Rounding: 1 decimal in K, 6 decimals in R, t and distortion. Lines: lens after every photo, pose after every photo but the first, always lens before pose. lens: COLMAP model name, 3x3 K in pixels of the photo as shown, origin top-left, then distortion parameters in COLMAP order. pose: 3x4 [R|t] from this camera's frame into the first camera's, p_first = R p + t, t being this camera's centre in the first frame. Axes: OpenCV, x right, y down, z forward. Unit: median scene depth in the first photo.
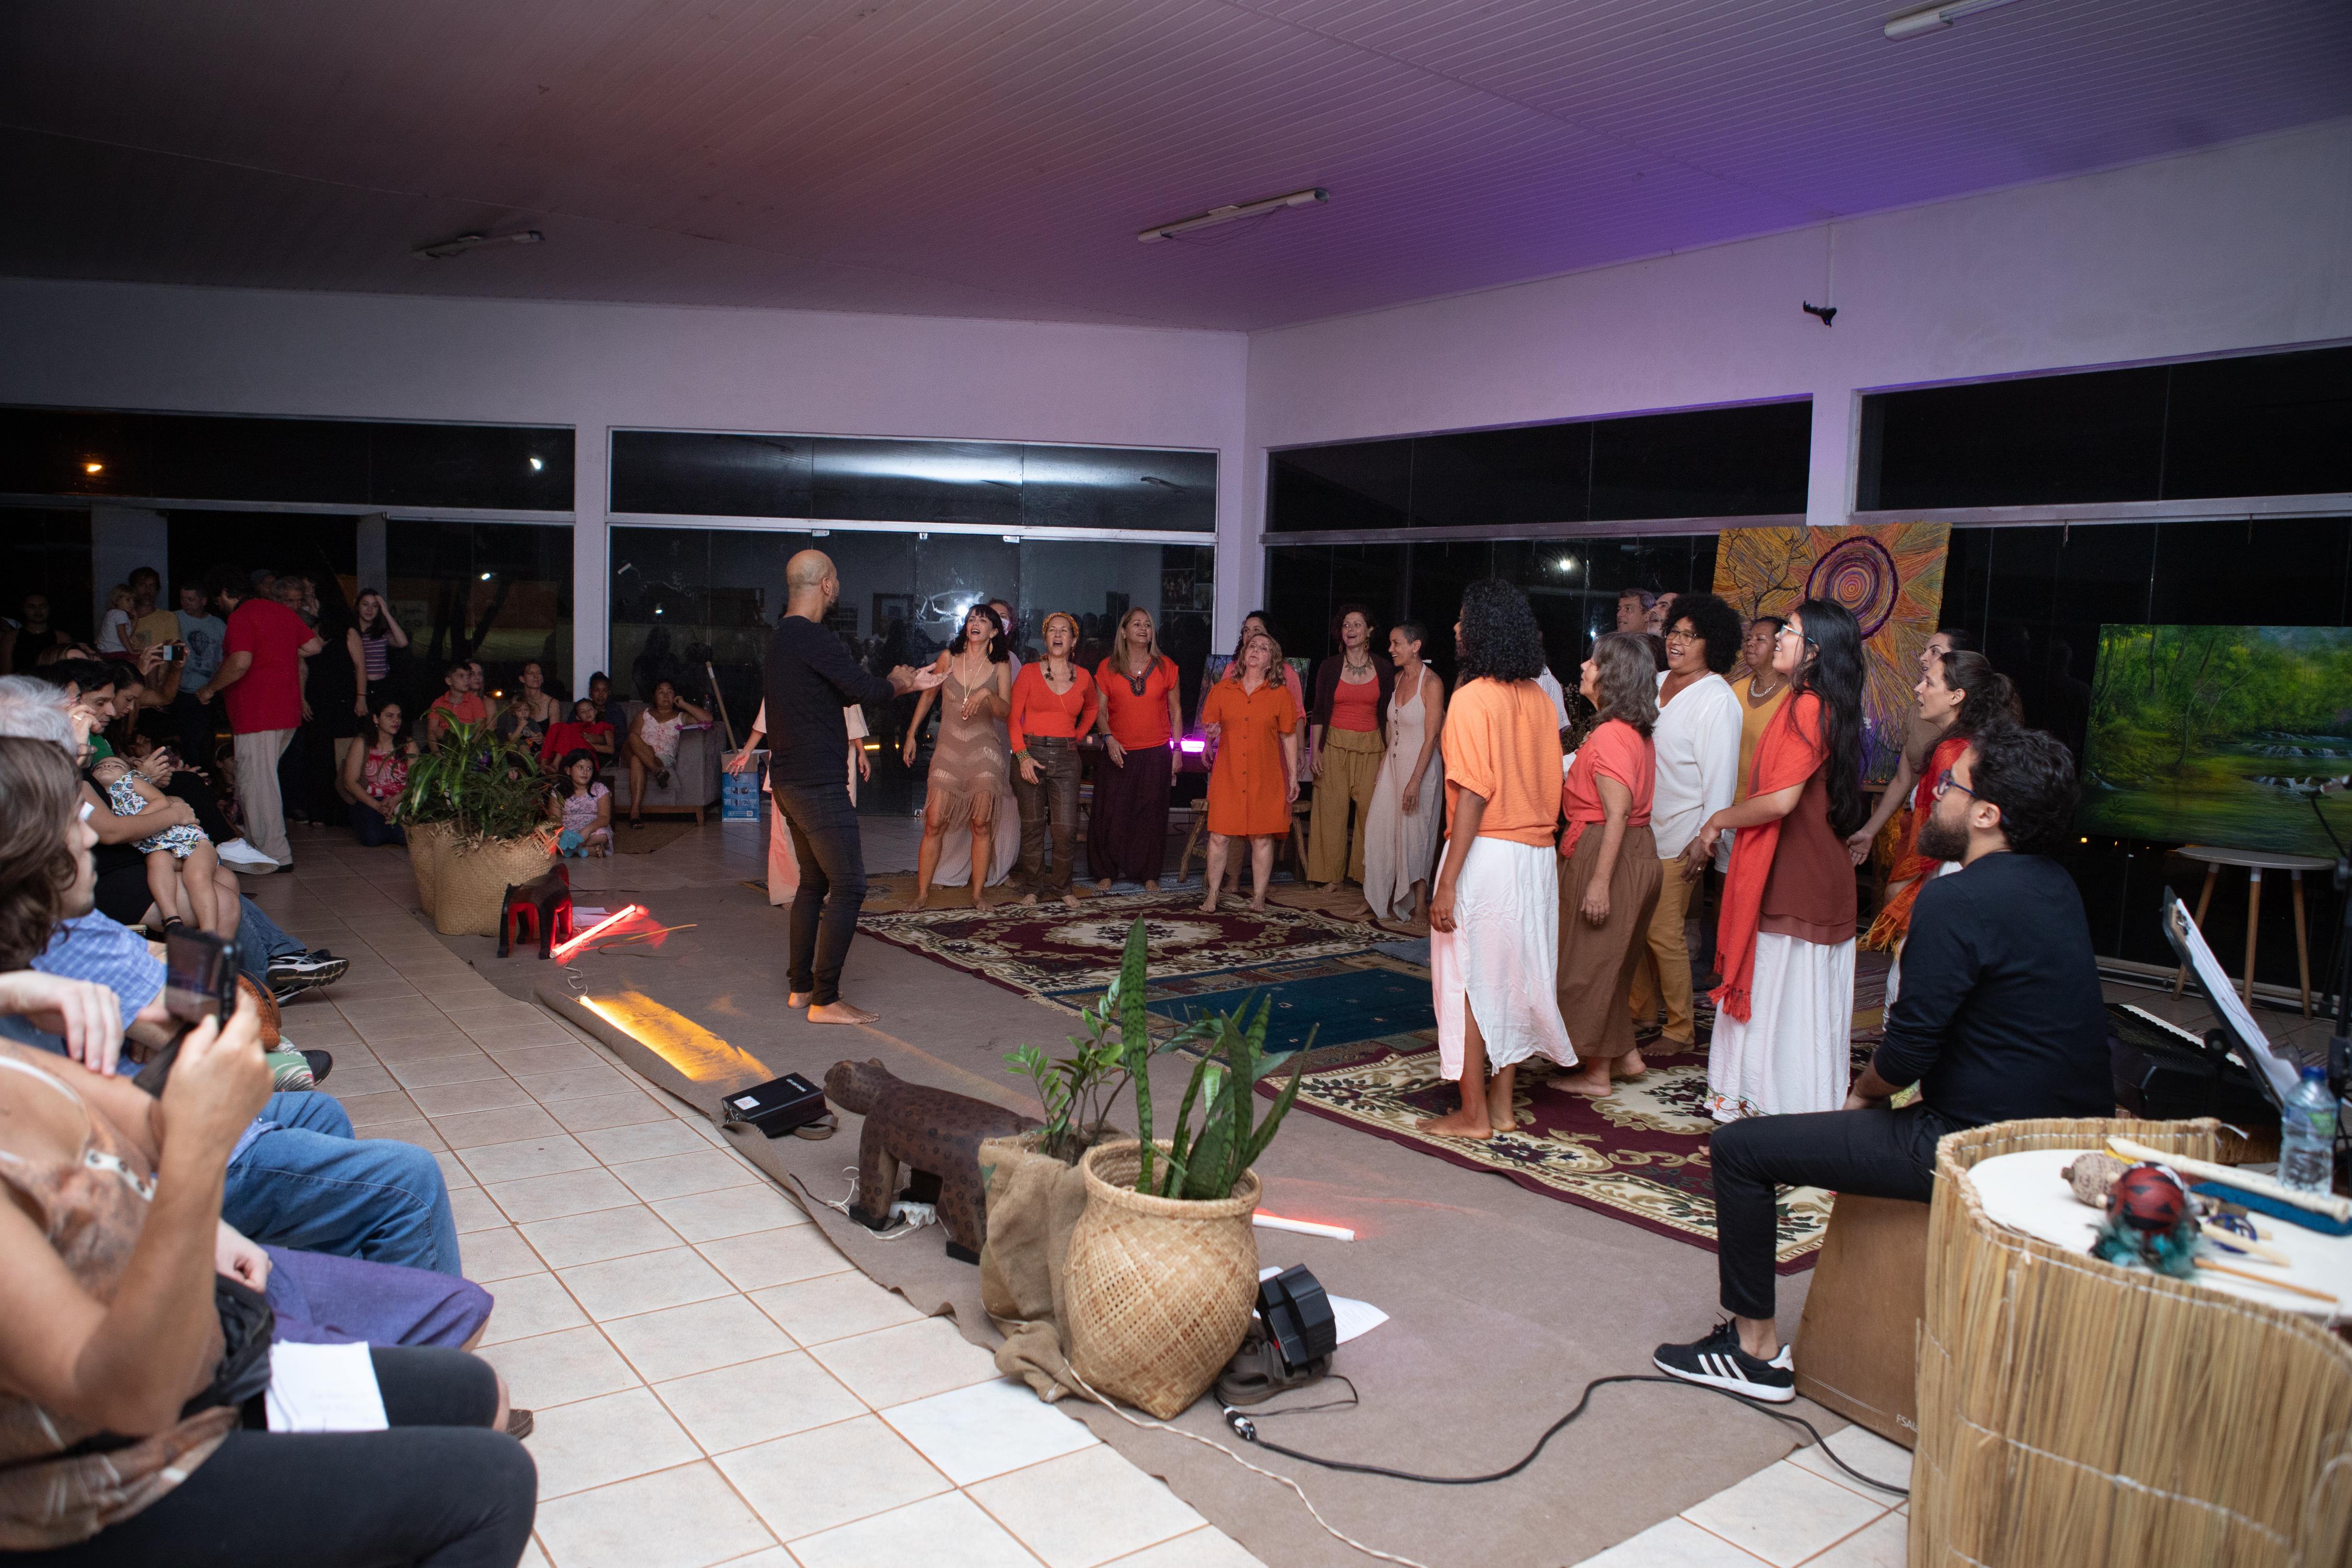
lens RADIAL K [[1604.5, 0, 1167.6], [0, 1604.5, 790.3], [0, 0, 1]] dist [-0.104588, 0.071897]
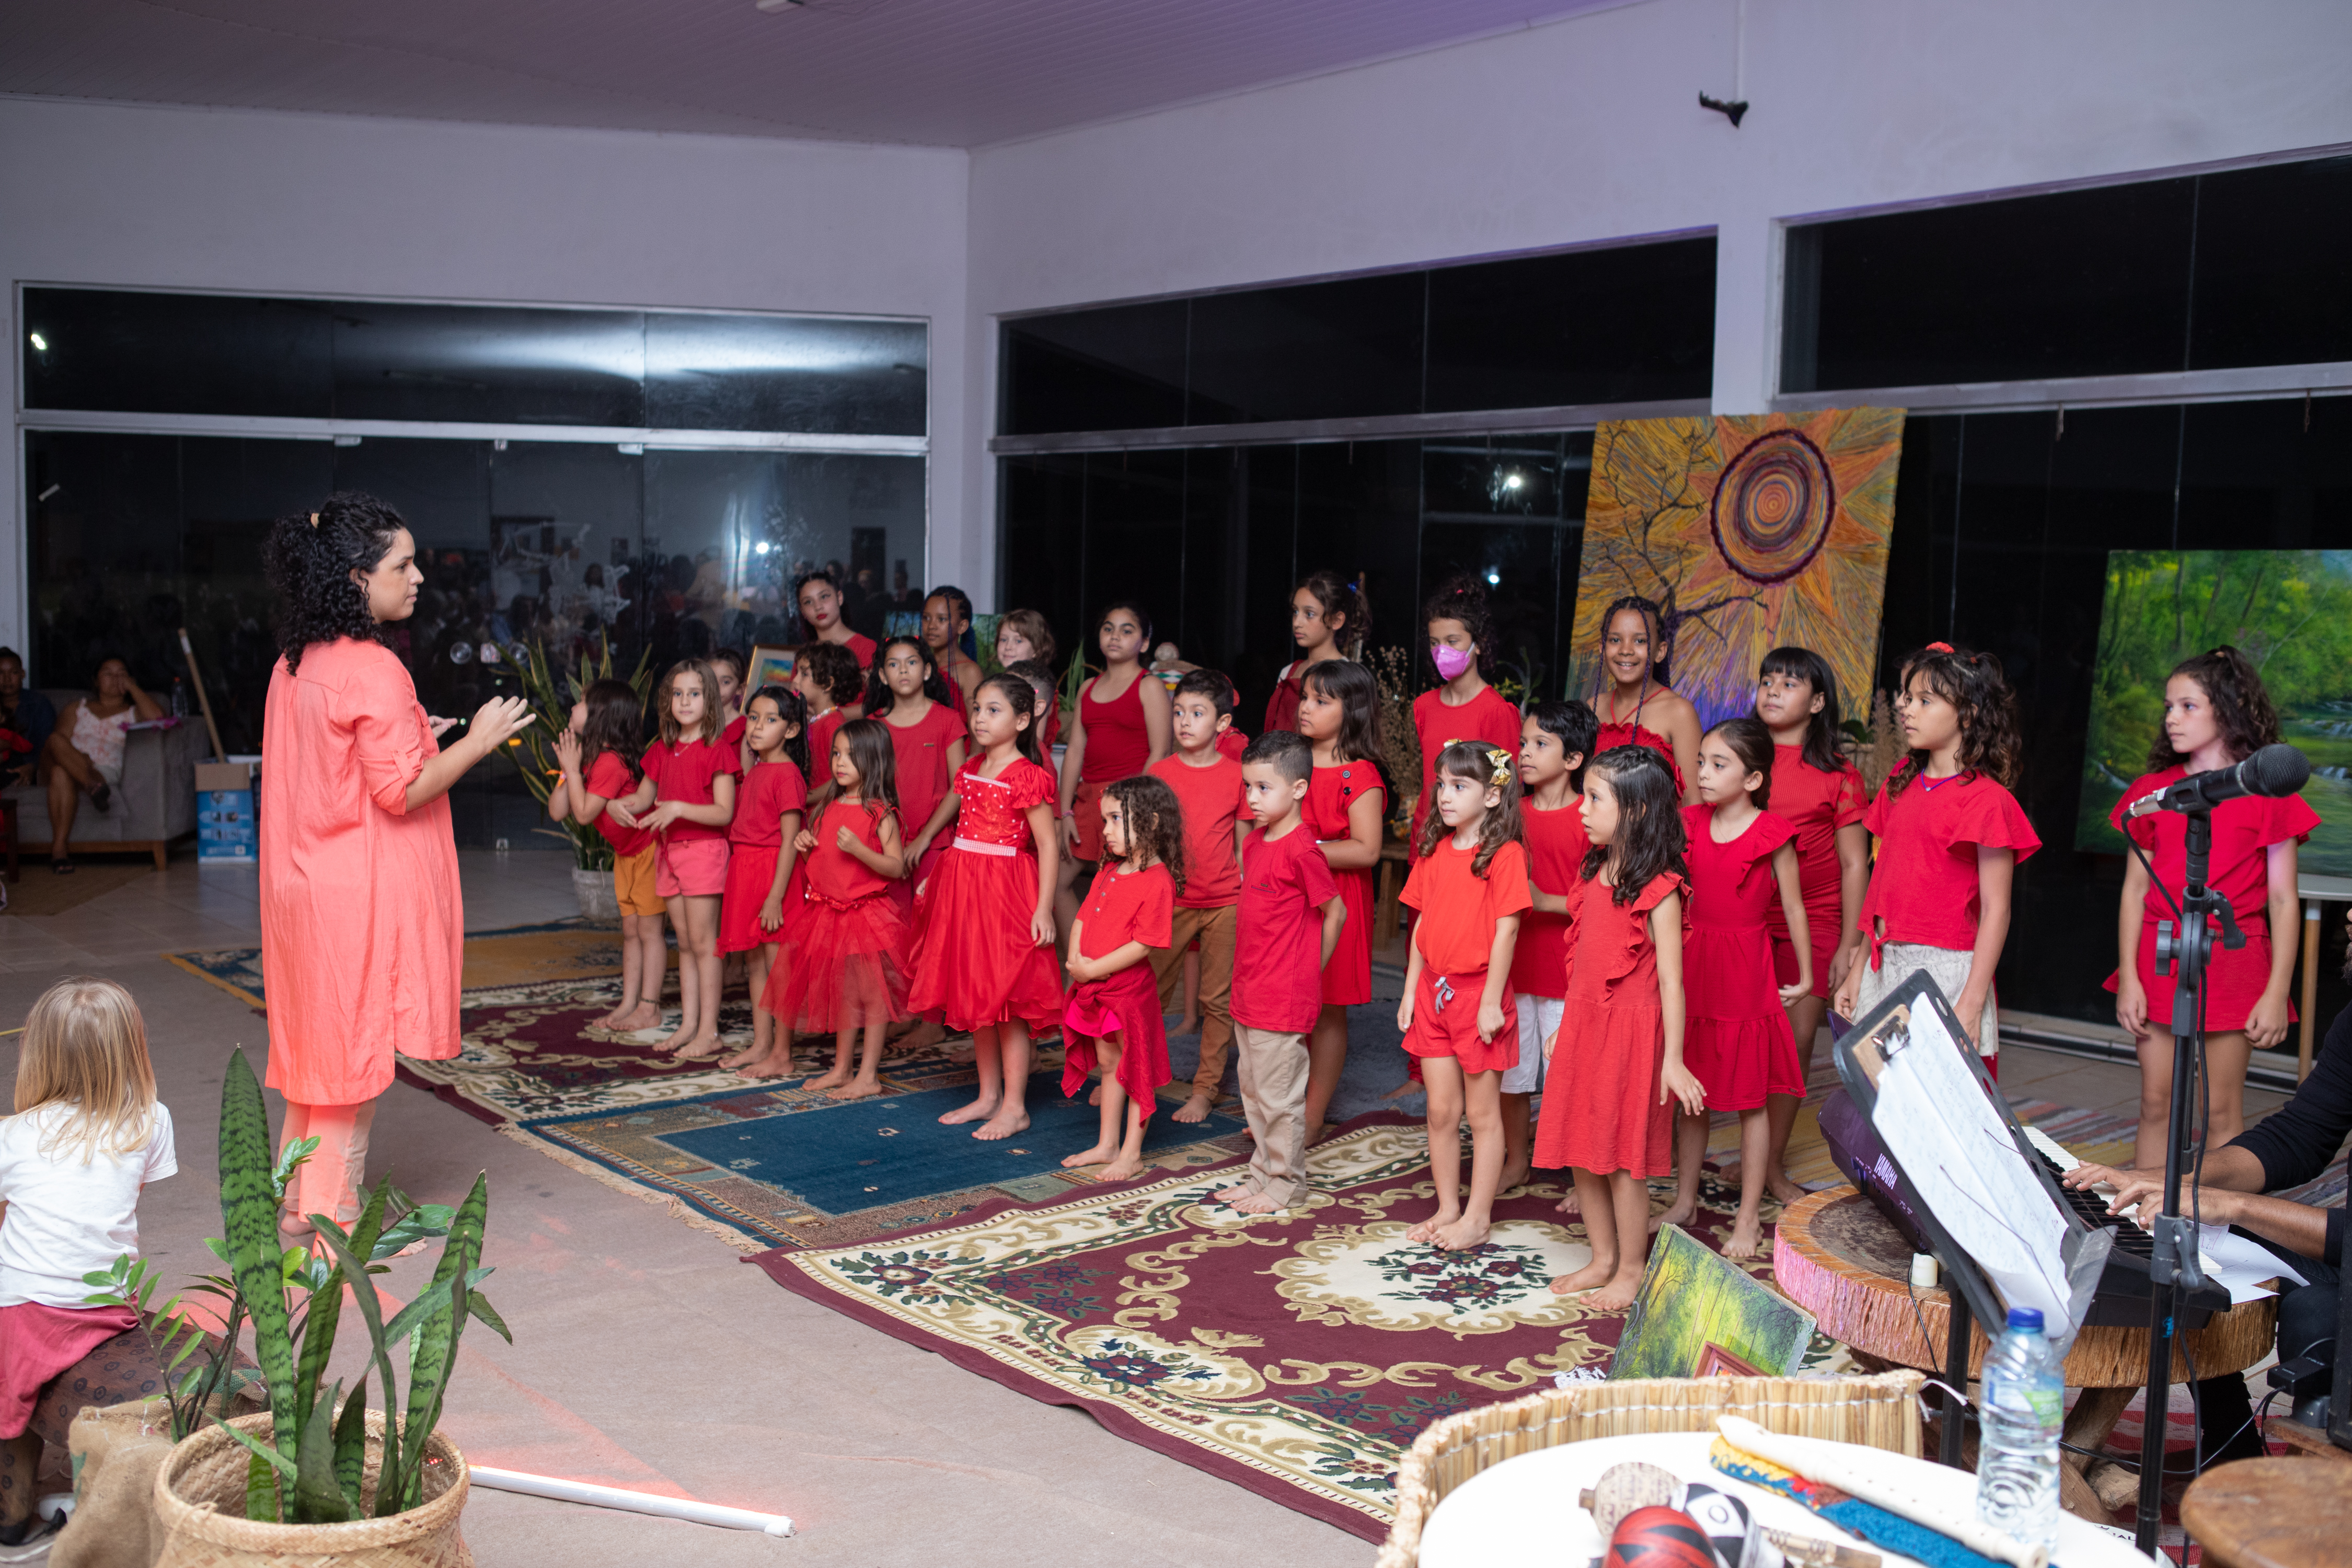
lens RADIAL K [[2201.2, 0, 1176.0], [0, 2201.2, 784.0], [0, 0, 1]] dist [-0.084357, 0.128698]
pose [[0.997180, -0.015923, 0.073333, 0.118188], [0.016321, 0.999855, -0.004843, -0.004963], [-0.073245, 0.006026, 0.997296, 0.066434]]
